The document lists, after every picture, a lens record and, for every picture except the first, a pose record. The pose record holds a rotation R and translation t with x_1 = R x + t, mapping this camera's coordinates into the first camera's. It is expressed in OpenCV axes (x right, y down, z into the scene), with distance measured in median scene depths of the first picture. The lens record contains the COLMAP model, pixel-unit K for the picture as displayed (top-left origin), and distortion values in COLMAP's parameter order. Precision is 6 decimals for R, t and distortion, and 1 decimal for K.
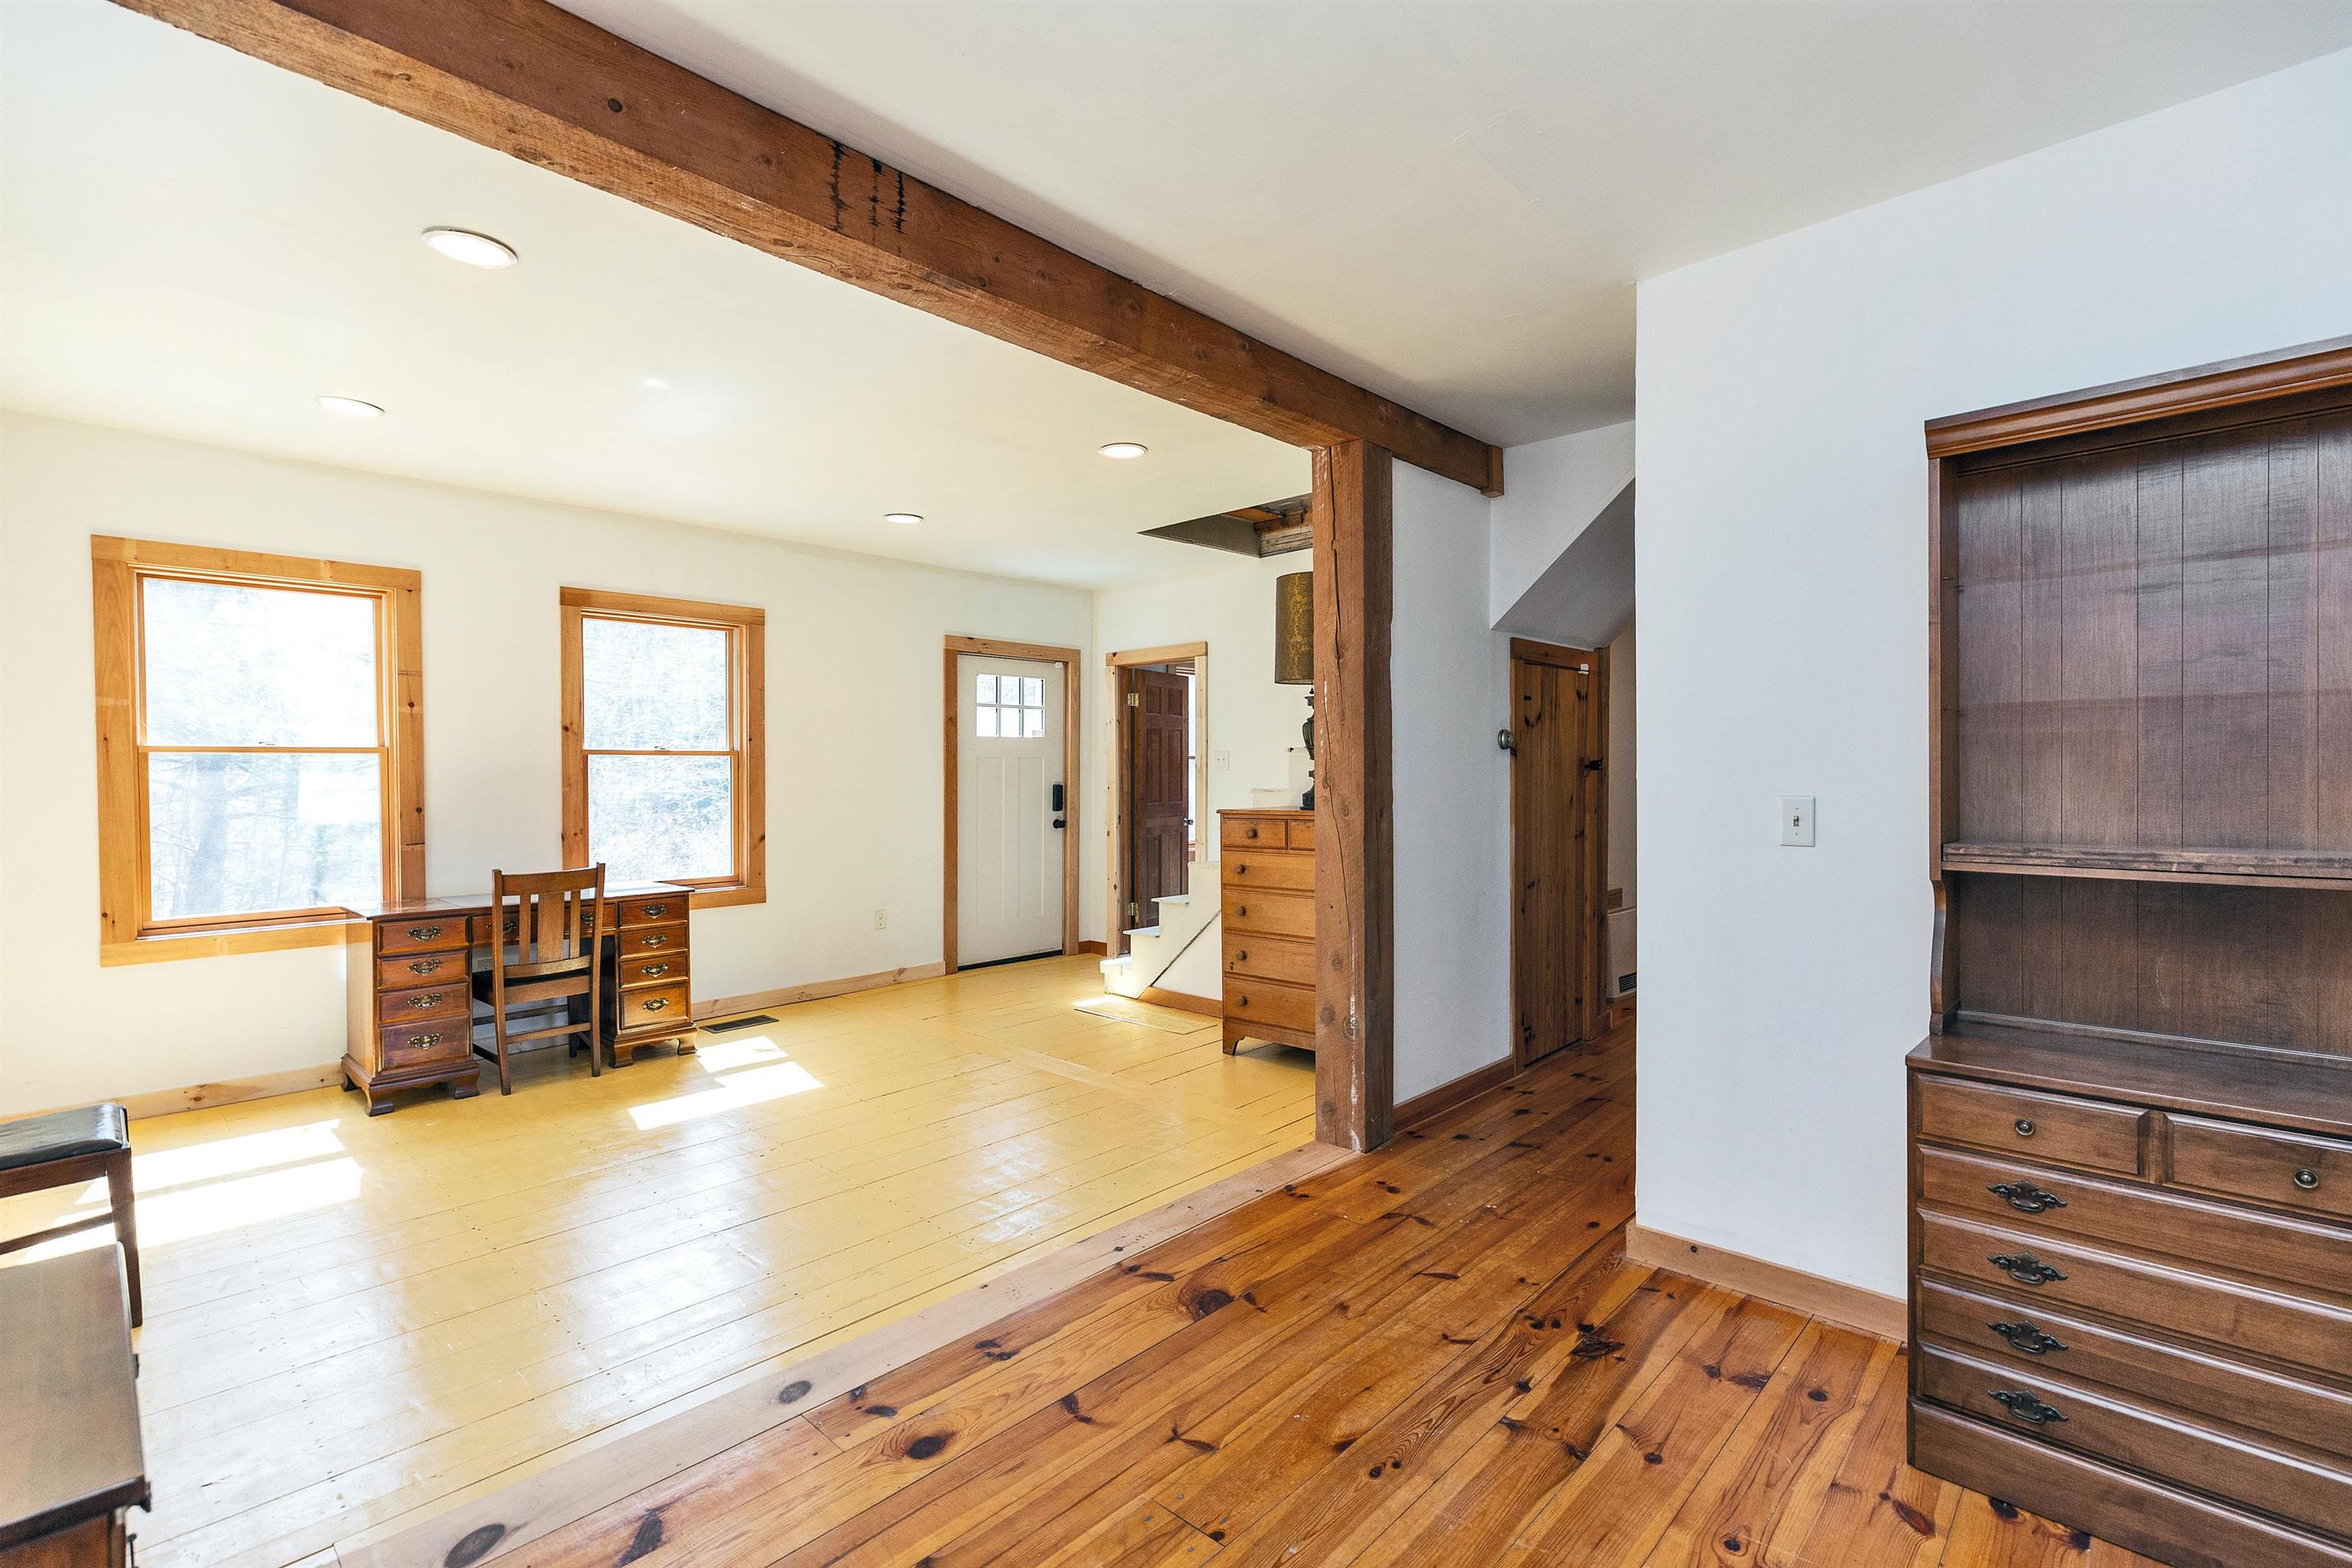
lens RADIAL K [[1056.8, 0, 1179.1], [0, 1056.8, 779.6], [0, 0, 1]] dist [0.002447, 0.000122]
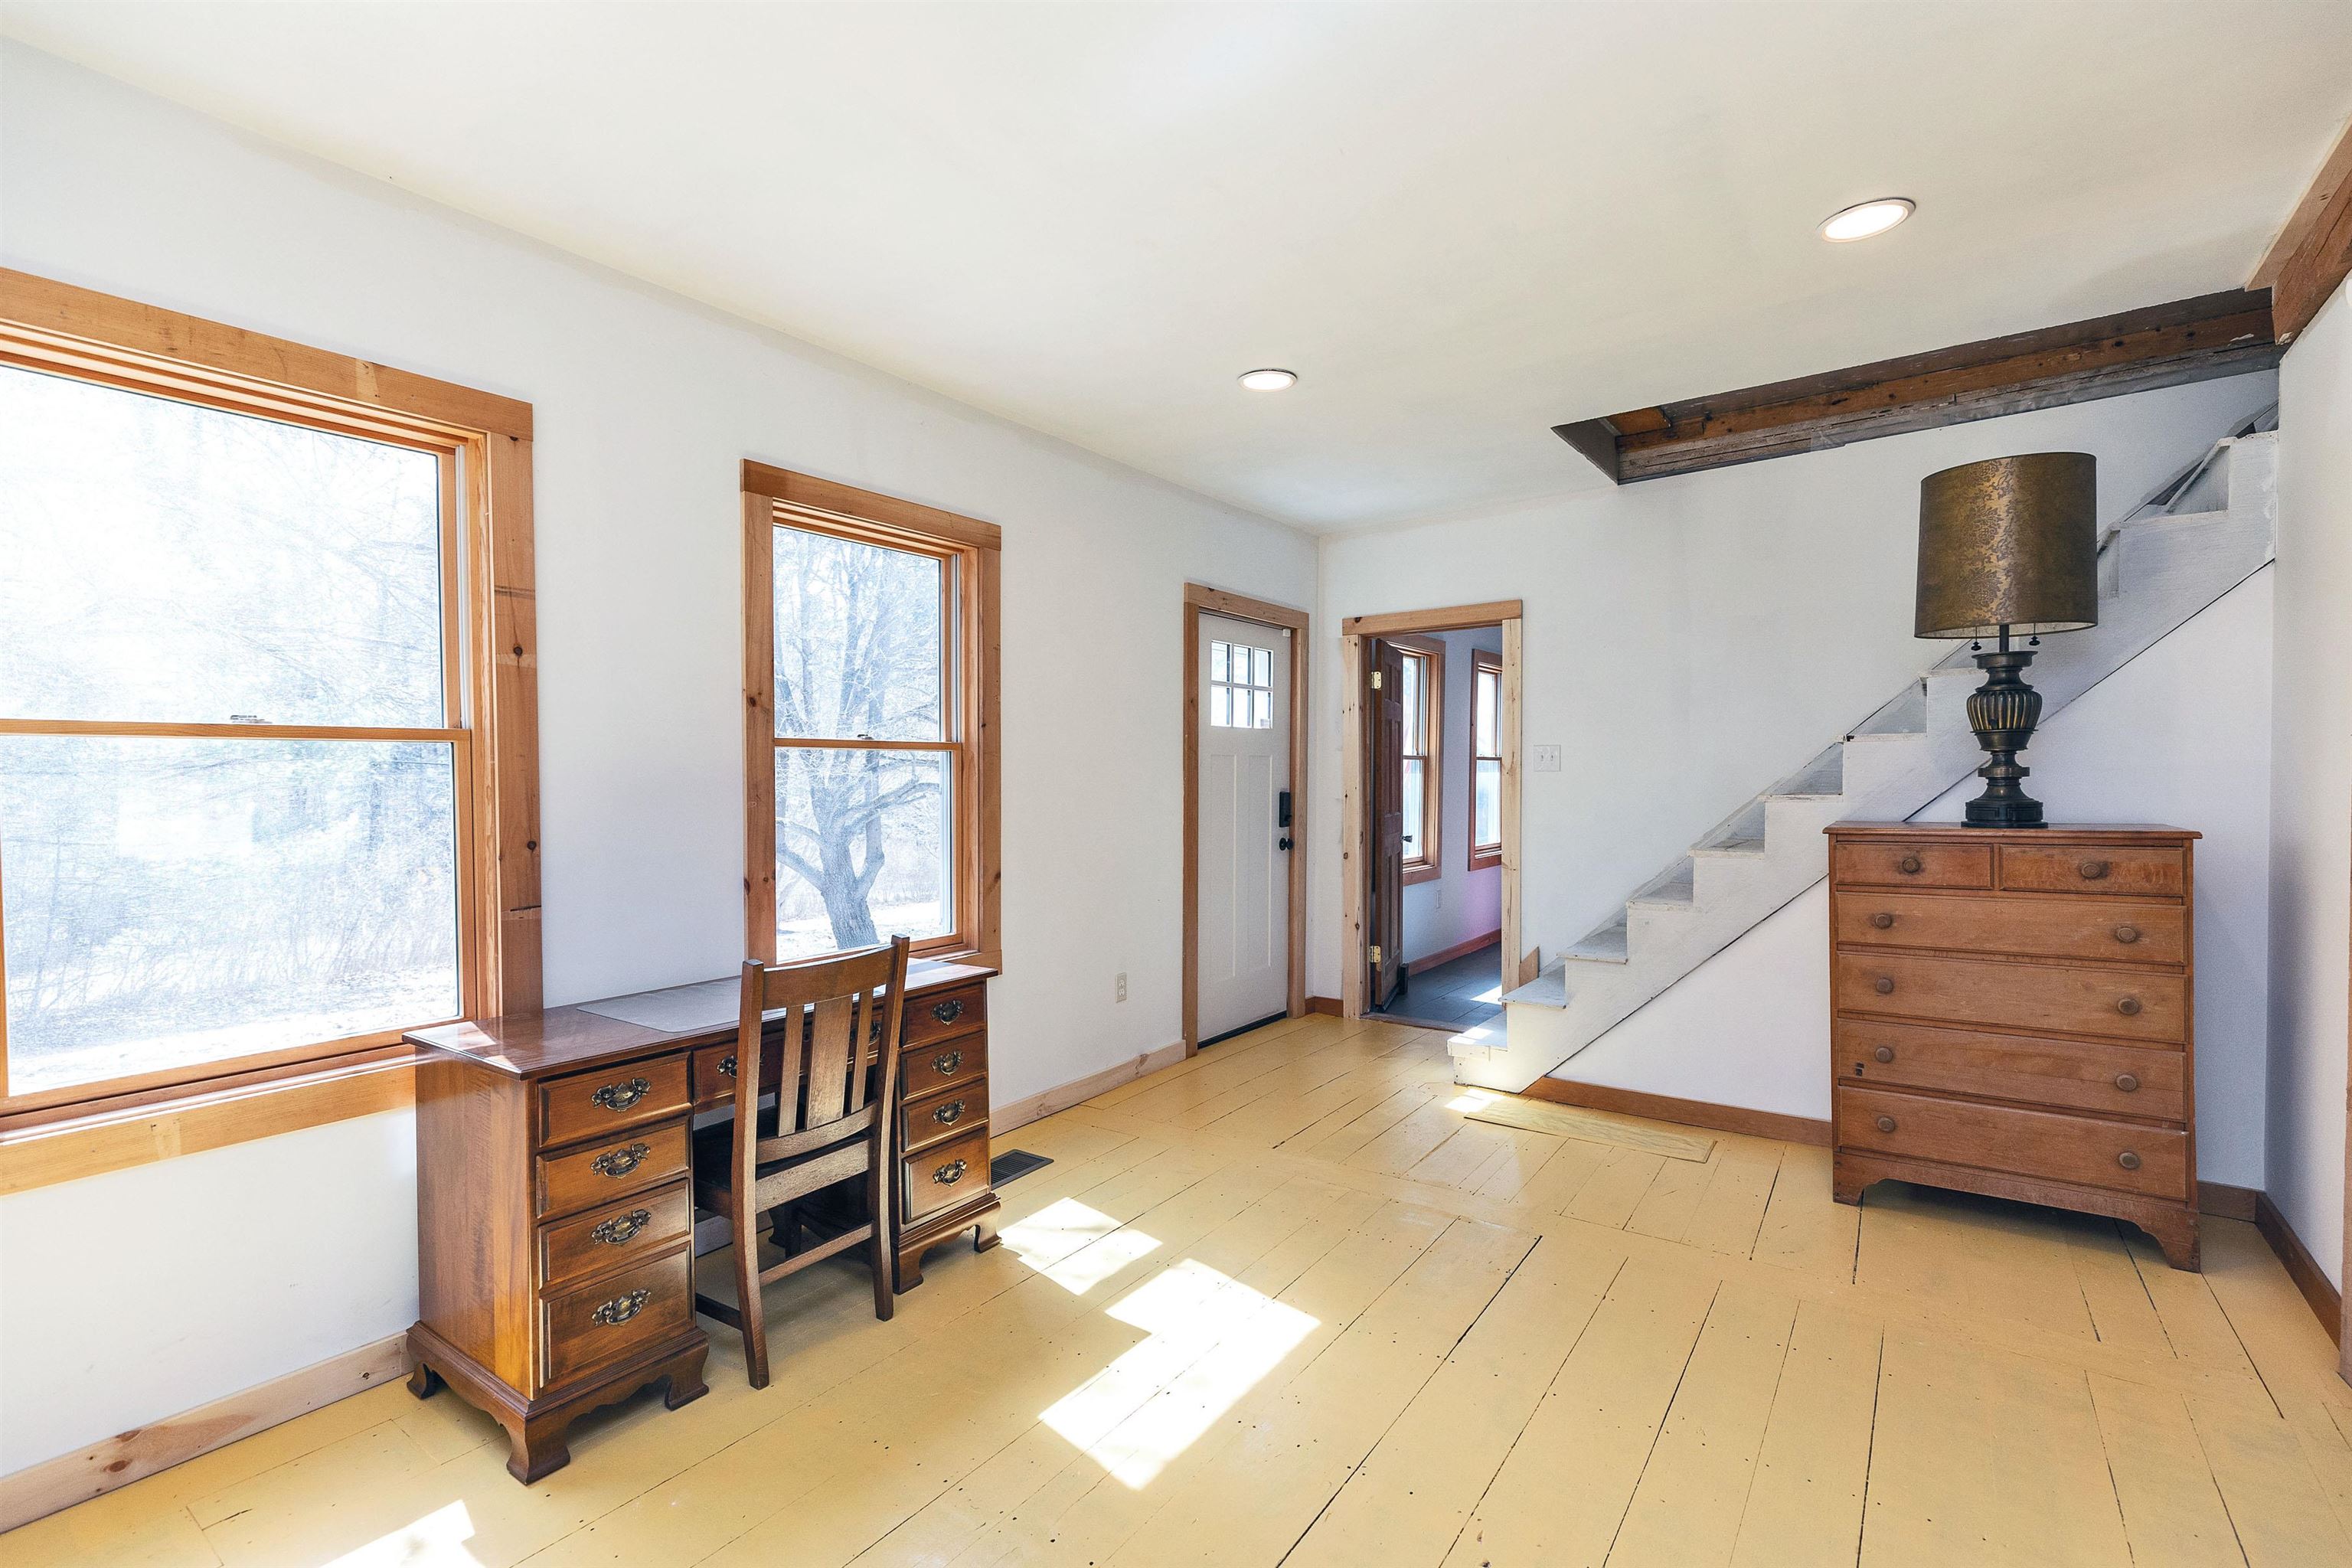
lens RADIAL K [[1051.6, 0, 1160.1], [0, 1051.6, 788.8], [0, 0, 1]] dist [0.002047, 0.000826]
pose [[0.992460, -0.006232, 0.122409, -0.448390], [0.006129, 0.999980, 0.001220, 0.001330], [-0.122414, -0.000461, 0.992479, 0.409427]]
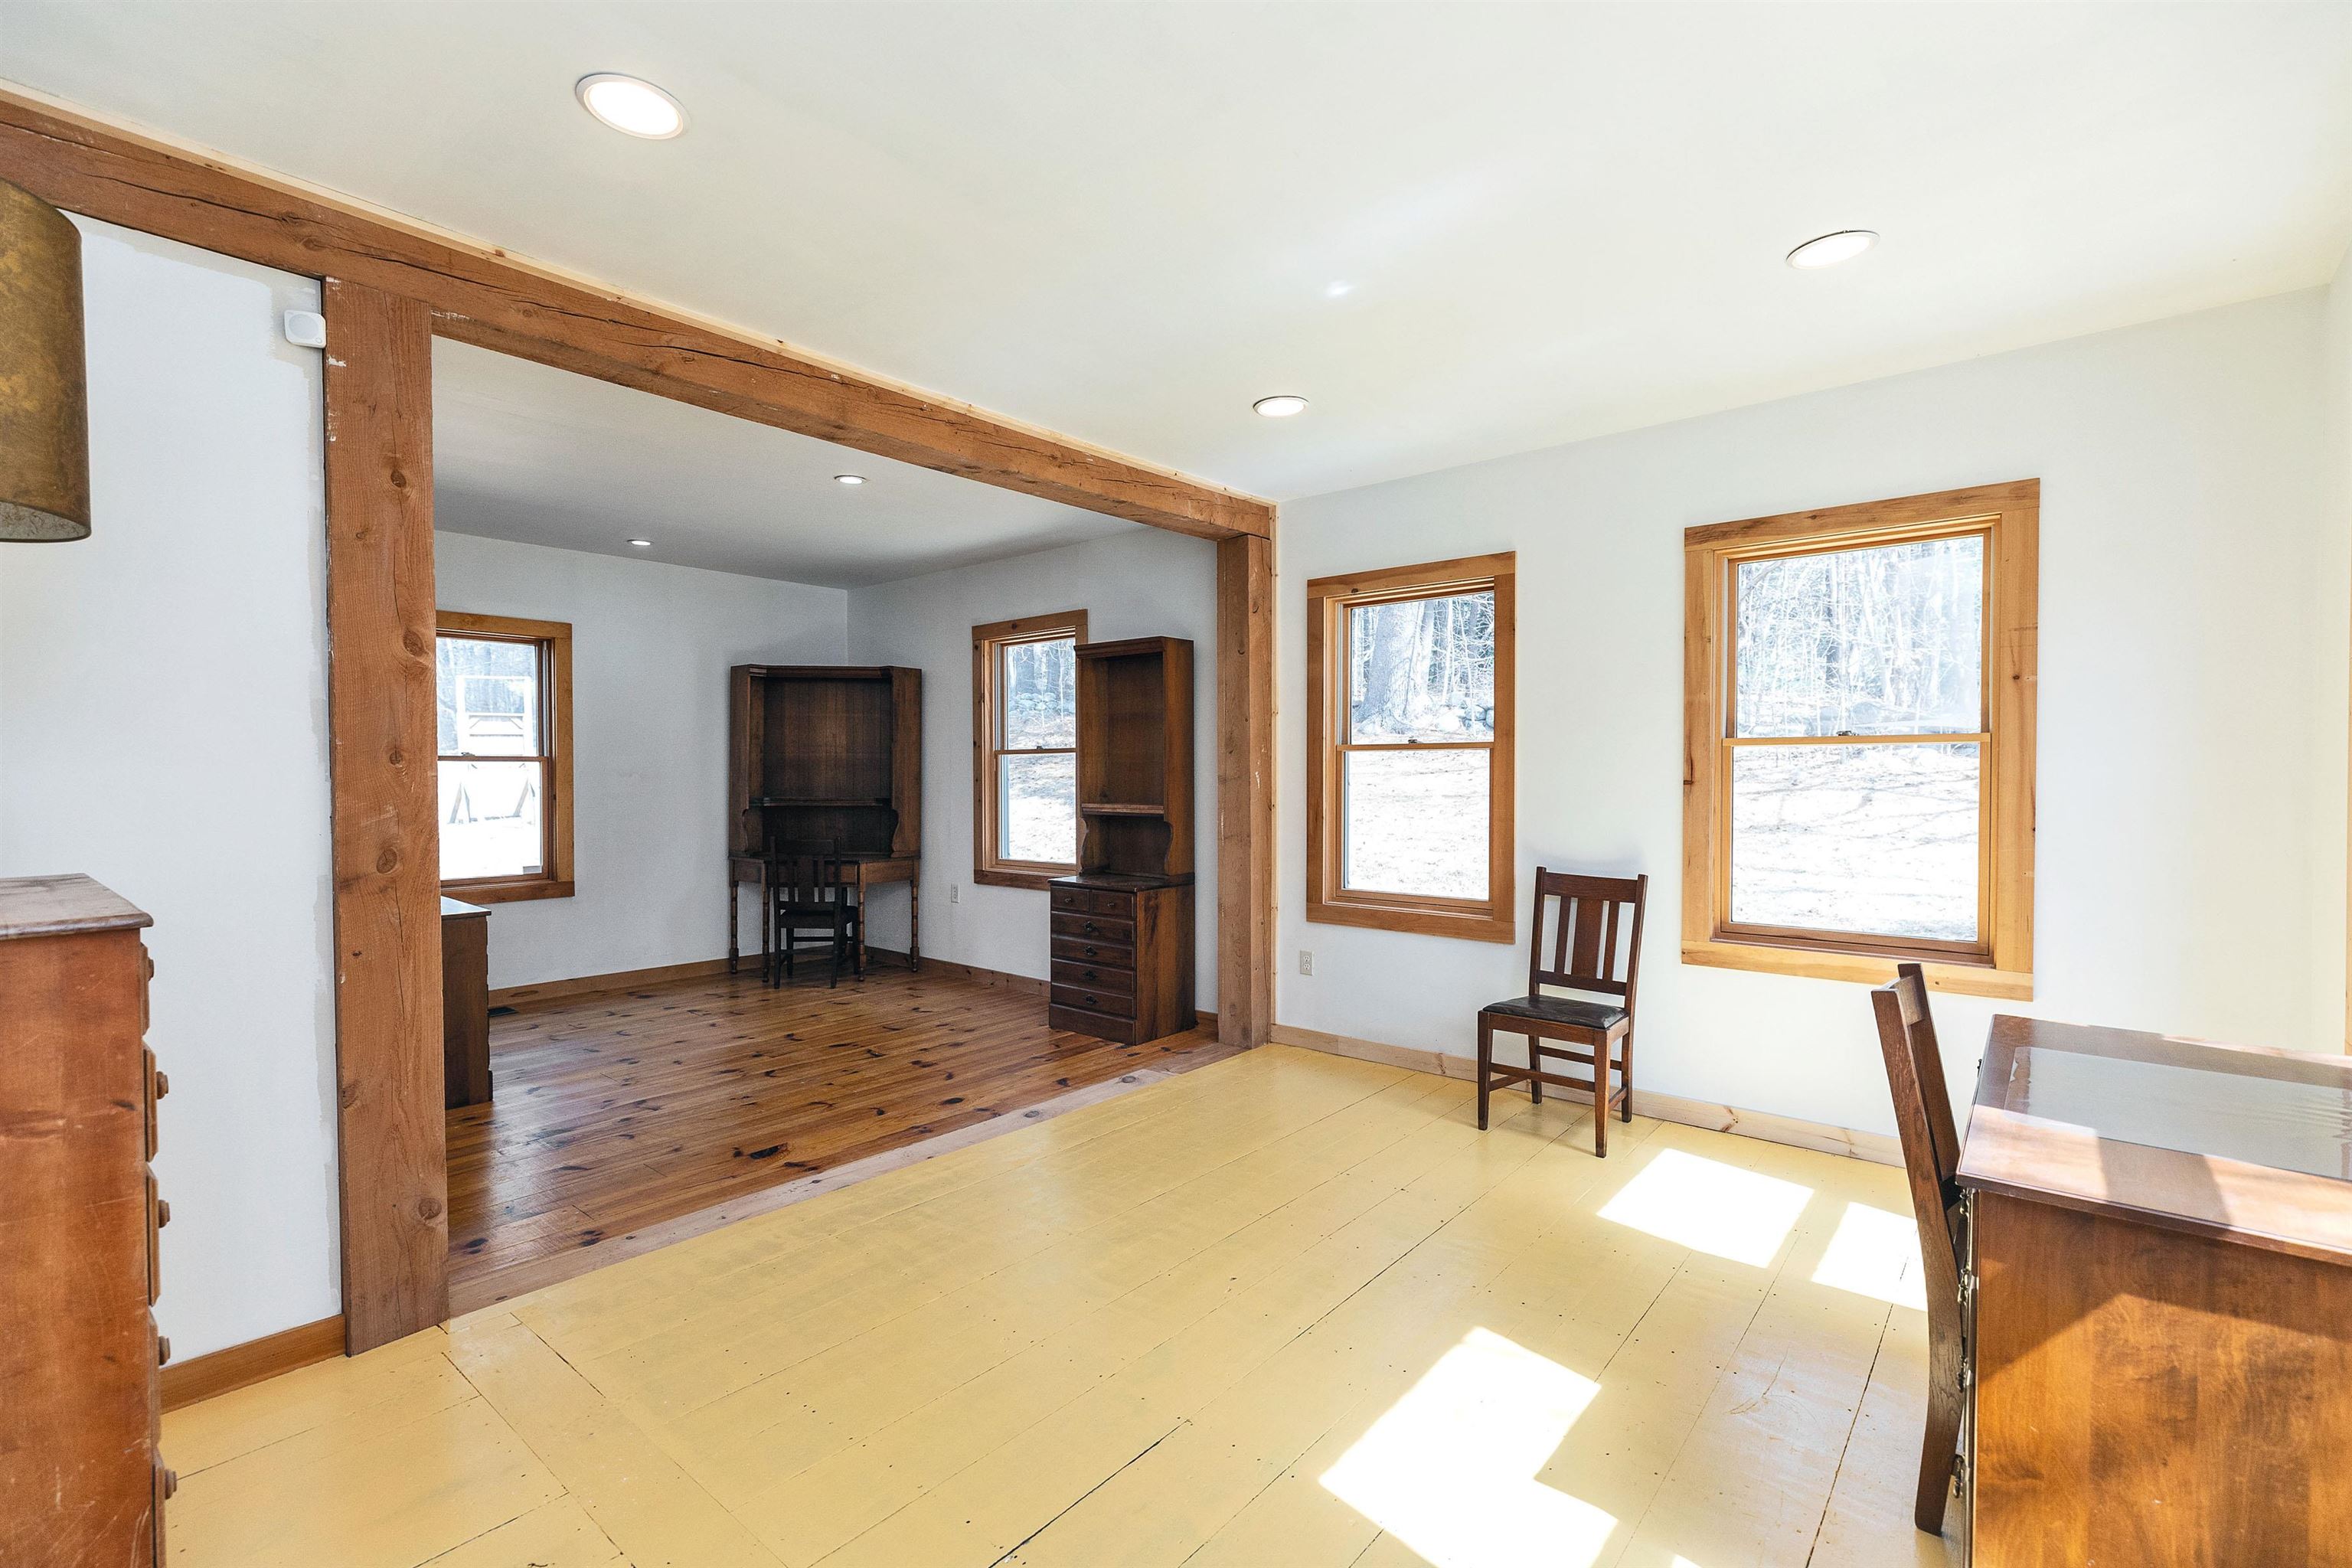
lens RADIAL K [[1056.8, 0, 1179.1], [0, 1056.8, 779.6], [0, 0, 1]] dist [0.002447, 0.000122]
pose [[-0.996230, 0.006142, -0.086536, -0.217101], [0.004492, 0.999805, 0.019246, -0.013284], [0.086637, 0.018785, -0.996063, 1.322221]]
